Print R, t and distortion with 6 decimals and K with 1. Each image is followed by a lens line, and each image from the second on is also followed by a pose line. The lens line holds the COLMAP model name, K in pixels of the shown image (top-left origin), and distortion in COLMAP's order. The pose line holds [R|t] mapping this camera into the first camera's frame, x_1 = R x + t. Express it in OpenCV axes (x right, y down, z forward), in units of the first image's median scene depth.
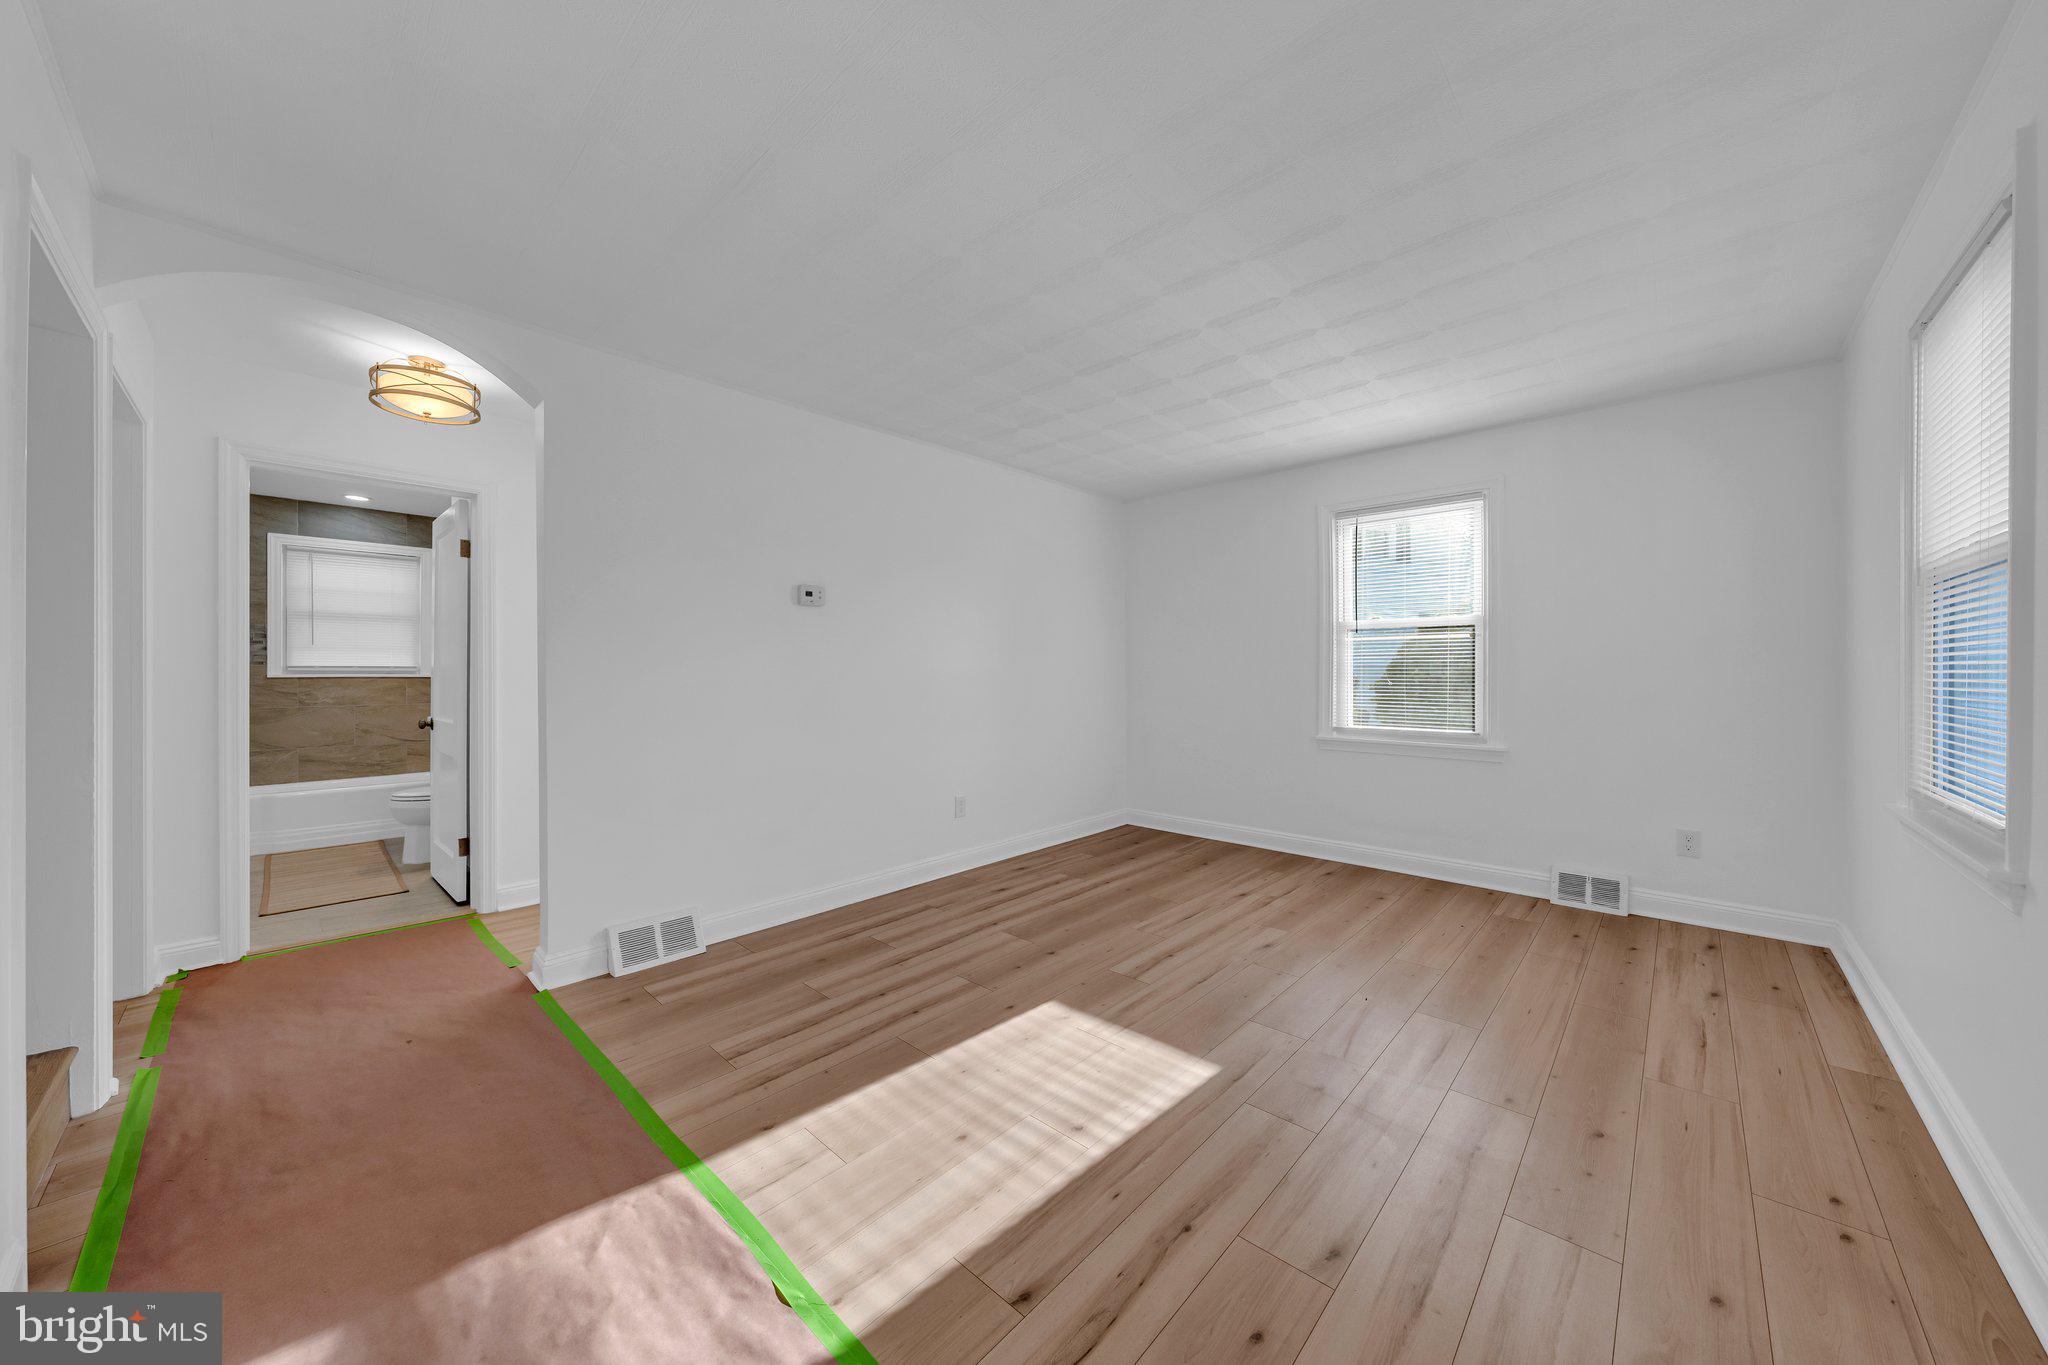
lens RADIAL K [[700.5, 0, 1022.9], [0, 700.5, 676.3], [0, 0, 1]] dist [-0.000063, 0.000070]
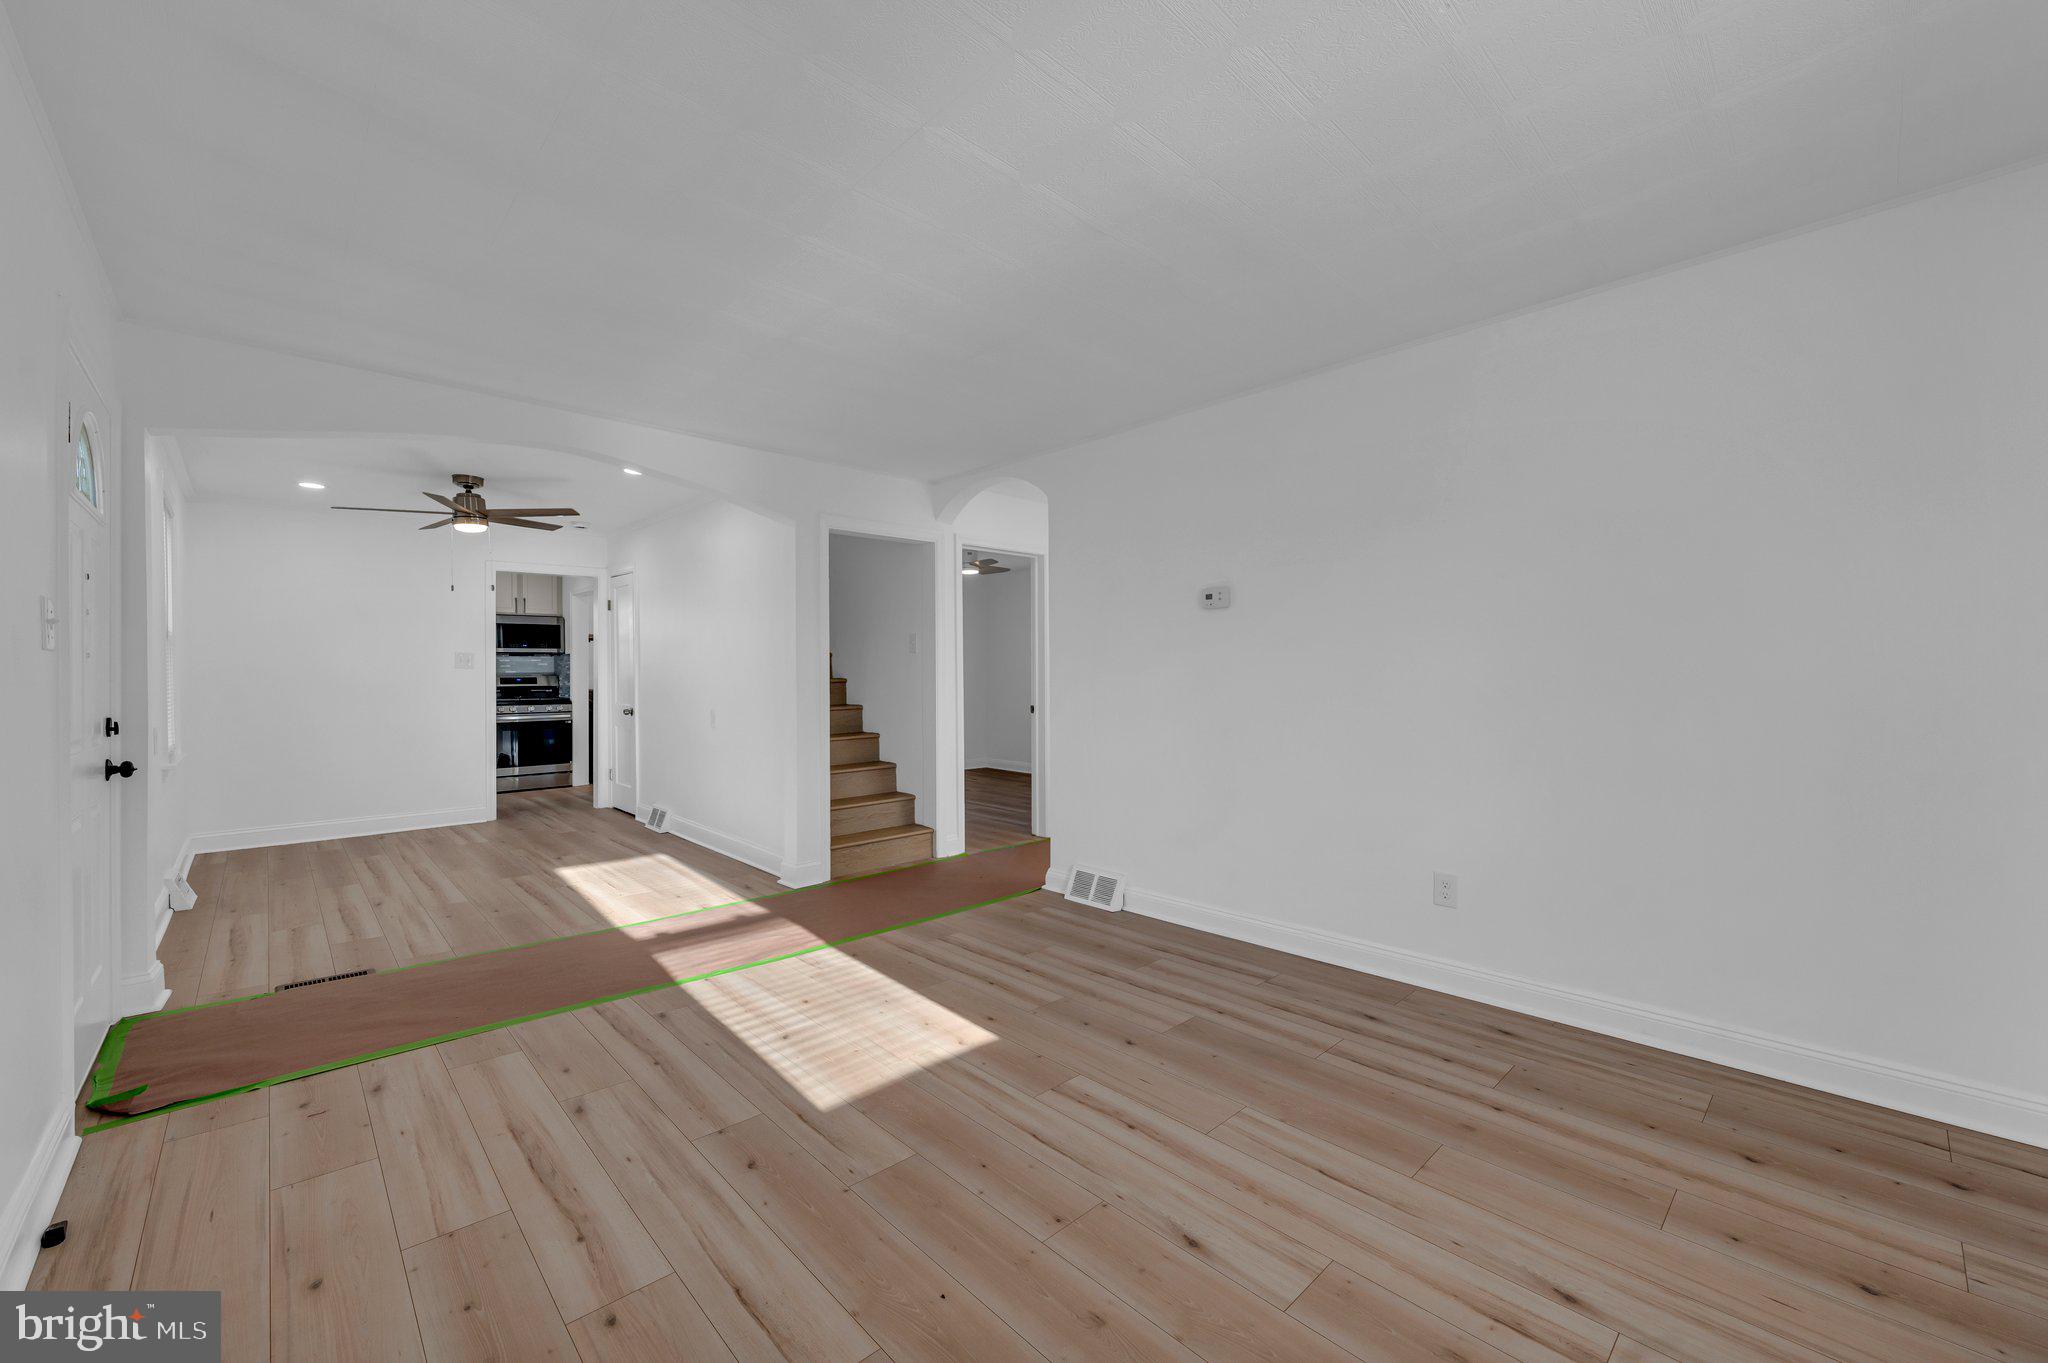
lens RADIAL K [[803.8, 0, 1022.2], [0, 803.8, 676.6], [0, 0, 1]] dist [-0.000900, -0.000070]
pose [[-0.058878, 0.001783, -0.998264, 0.847619], [-0.001909, 0.999996, 0.001898, -0.010380], [0.998263, 0.002017, -0.058874, 0.846304]]
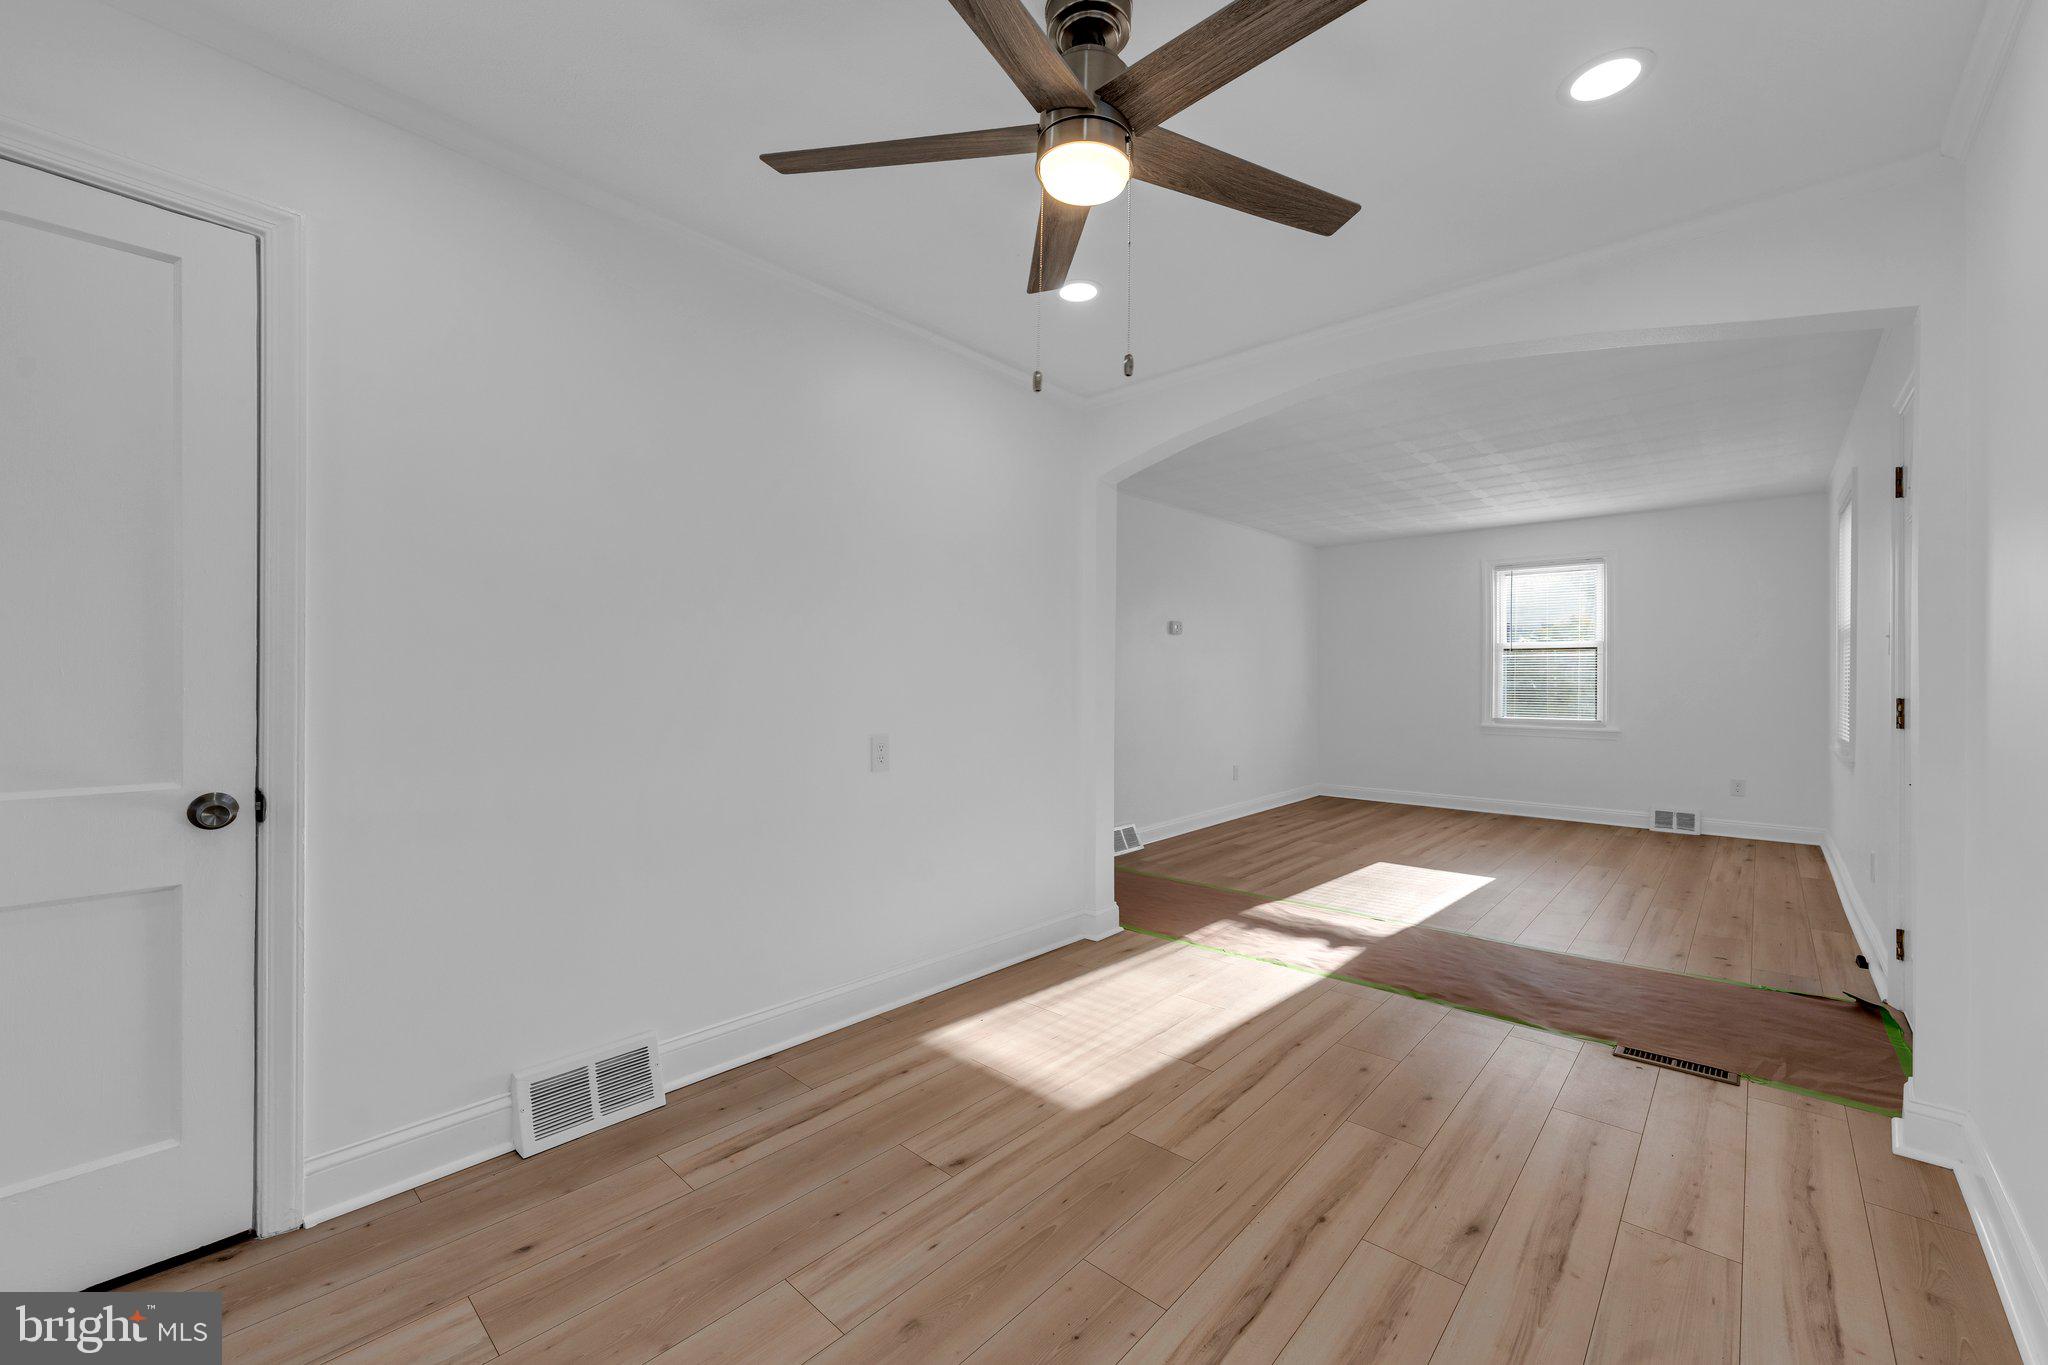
lens RADIAL K [[803.8, 0, 1022.2], [0, 803.8, 677.6], [0, 0, 1]] dist [-0.000900, -0.000070]
pose [[0.999885, 0.003925, 0.014619, -0.711201], [-0.003830, 0.999971, -0.006539, 0.007683], [-0.014644, 0.006483, 0.999872, -0.812449]]
